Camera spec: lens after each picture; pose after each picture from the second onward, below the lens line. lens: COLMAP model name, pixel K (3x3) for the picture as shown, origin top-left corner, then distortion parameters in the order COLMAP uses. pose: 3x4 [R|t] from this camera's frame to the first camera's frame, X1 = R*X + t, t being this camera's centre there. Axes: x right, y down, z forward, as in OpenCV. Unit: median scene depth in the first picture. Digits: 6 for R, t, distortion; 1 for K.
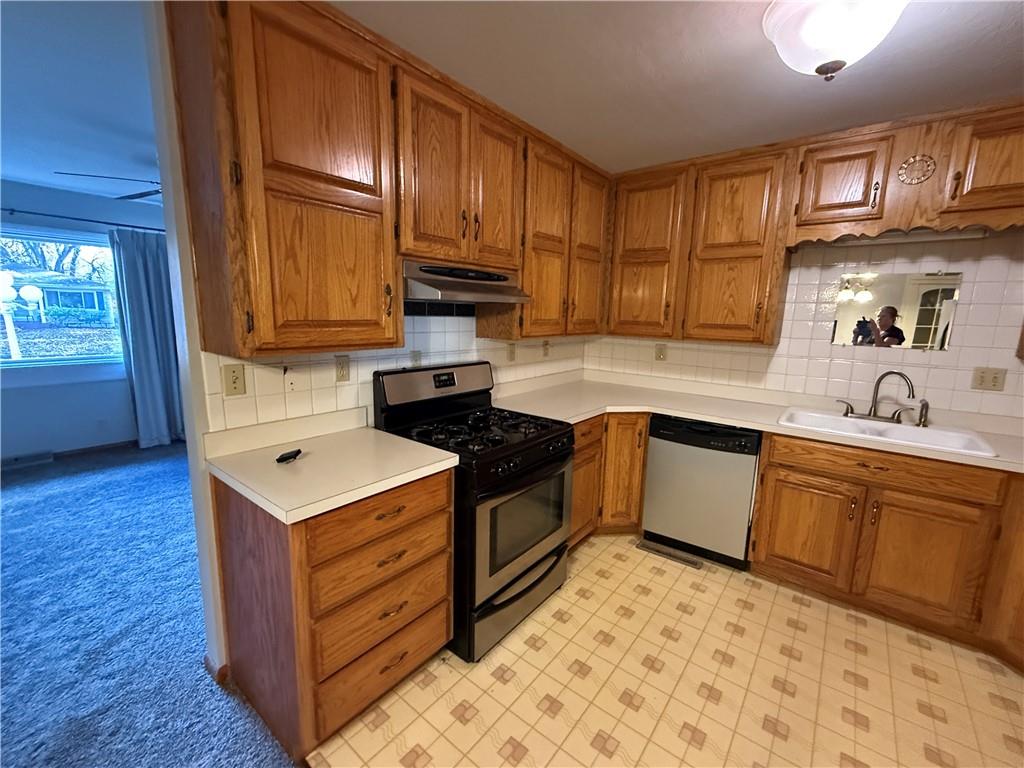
lens RADIAL K [[432.0, 0, 515.6], [0, 432.0, 386.4], [0, 0, 1]] dist [-0.000557, -0.000337]
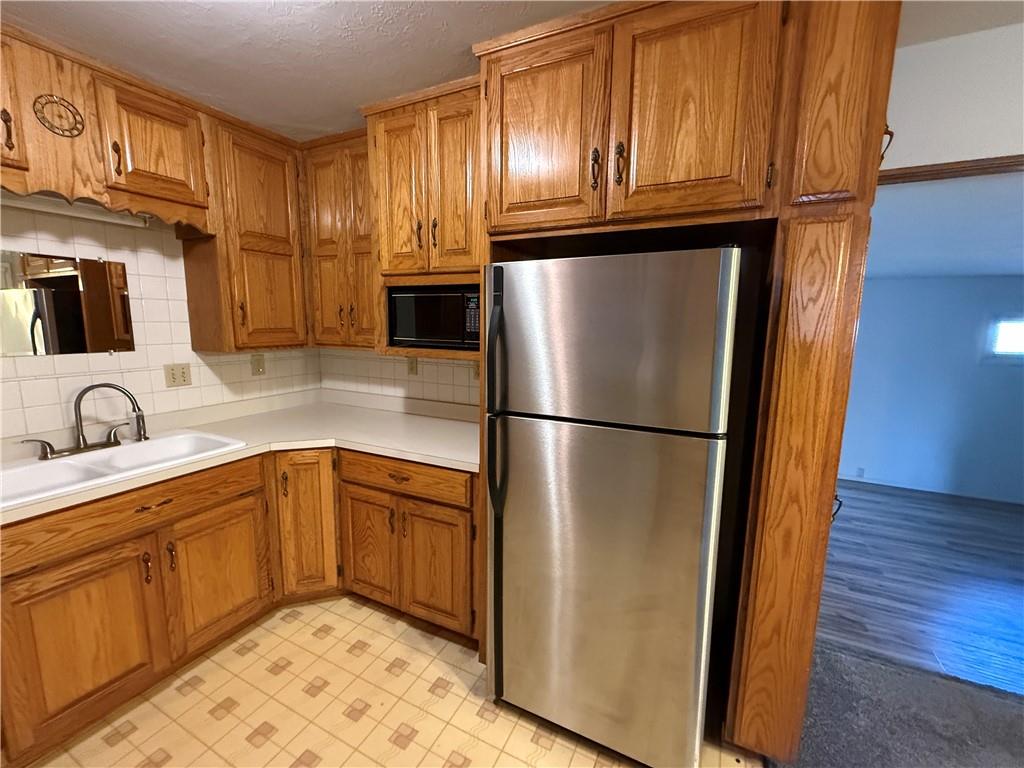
lens RADIAL K [[432.0, 0, 510.0], [0, 432.0, 386.4], [0, 0, 1]] dist [-0.000557, -0.000337]
pose [[-0.198464, -0.174727, 0.964408, -0.022513], [0.149589, 0.967053, 0.205990, -0.086936], [-0.968625, 0.185146, -0.165788, 0.448143]]
